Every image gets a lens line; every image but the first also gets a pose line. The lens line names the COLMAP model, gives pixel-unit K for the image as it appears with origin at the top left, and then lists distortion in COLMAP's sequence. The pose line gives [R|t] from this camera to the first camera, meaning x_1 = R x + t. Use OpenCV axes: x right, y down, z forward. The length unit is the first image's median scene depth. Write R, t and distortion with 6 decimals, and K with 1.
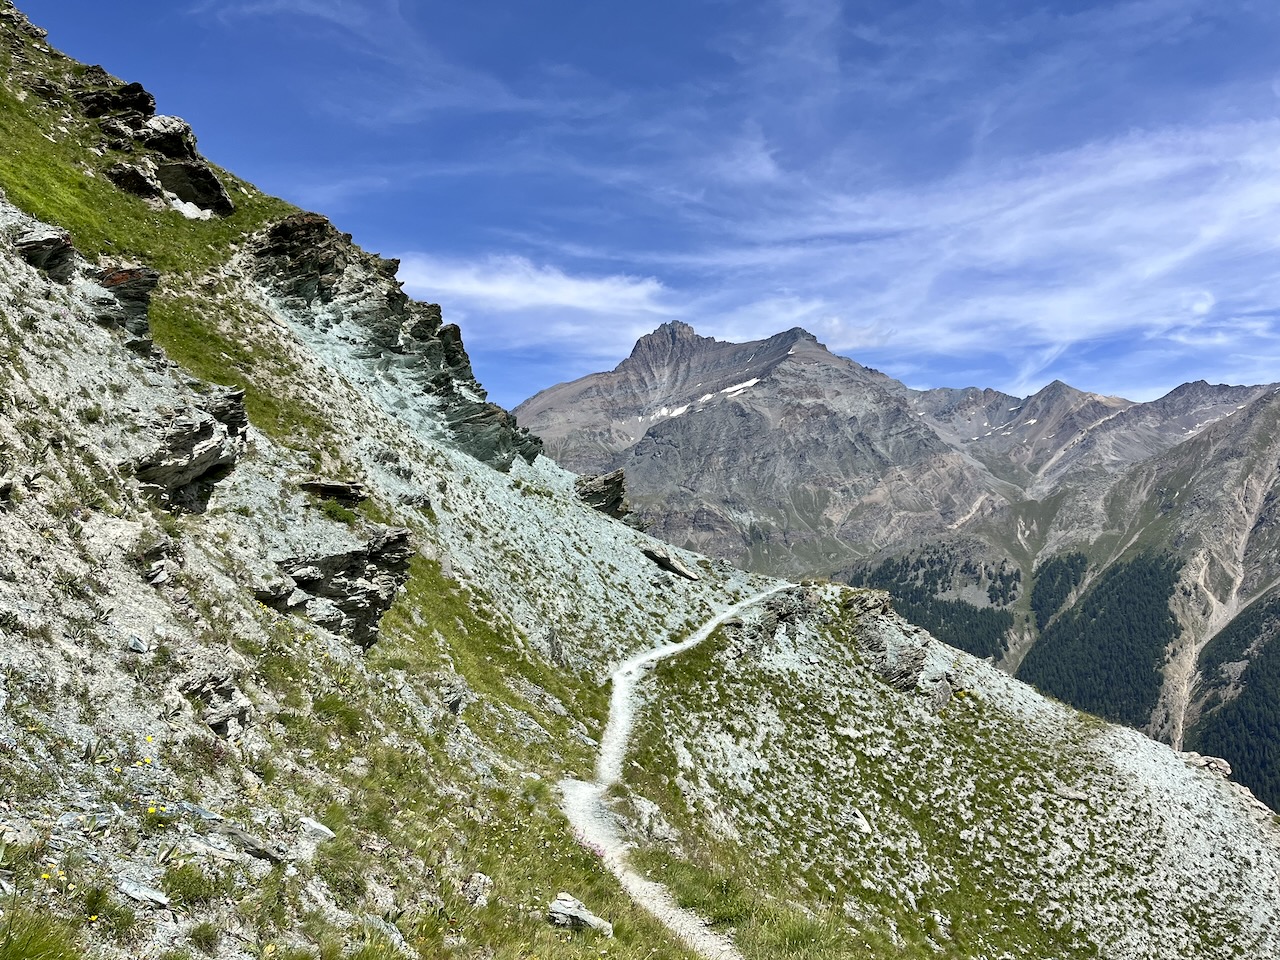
lens RADIAL K [[929.0, 0, 639.9], [0, 929.0, 480.8], [0, 0, 1]] dist [0.008398, -0.011224]
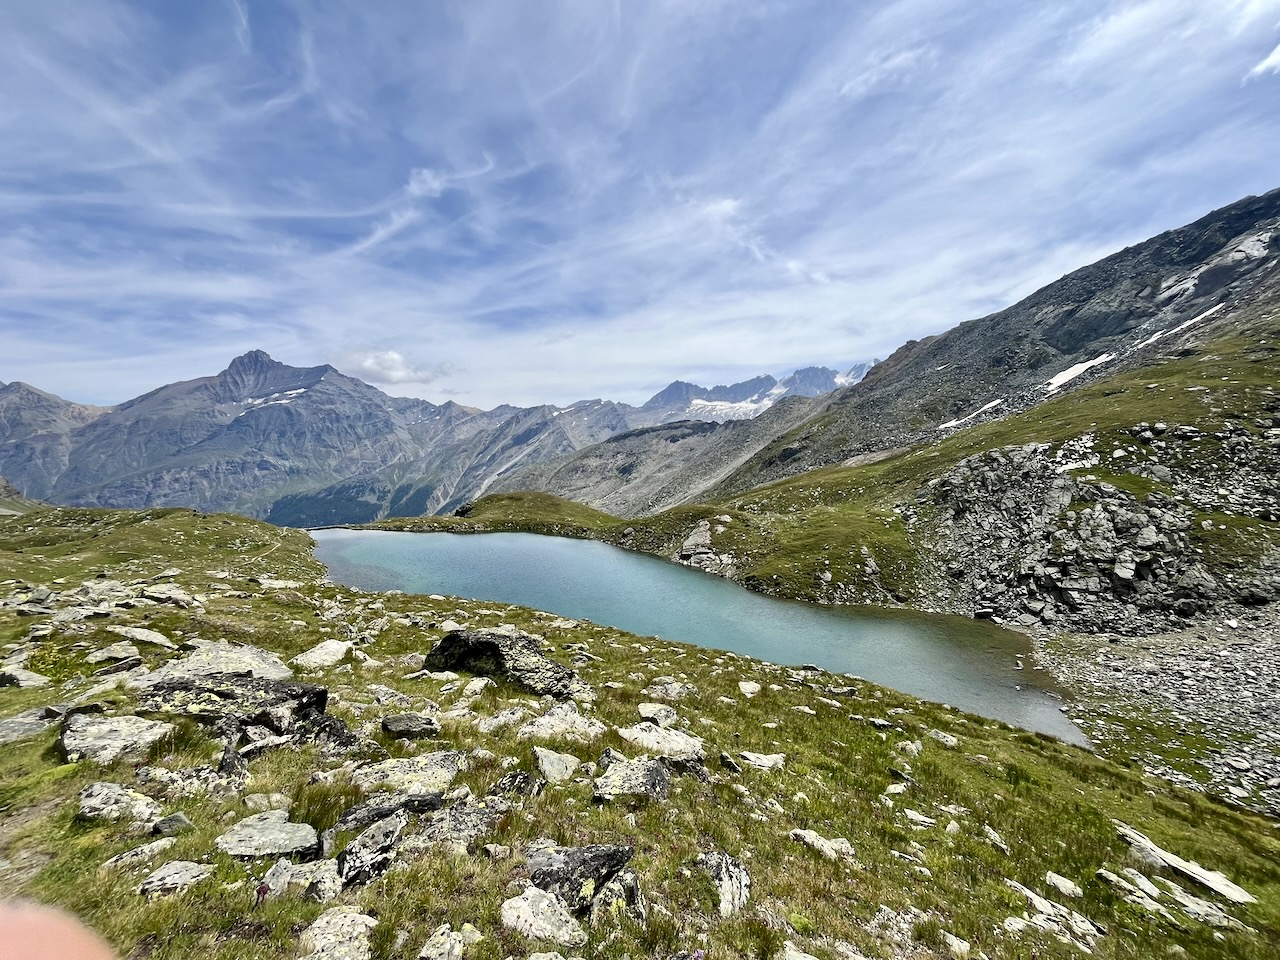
lens RADIAL K [[516.1, 0, 637.6], [0, 516.1, 477.2], [0, 0, 1]] dist [-0.002064, -0.000108]
pose [[0.808143, -0.013840, 0.588824, 0.053898], [-0.065459, 0.991420, 0.113143, -0.109210], [-0.585338, -0.129979, 0.800303, -0.461059]]
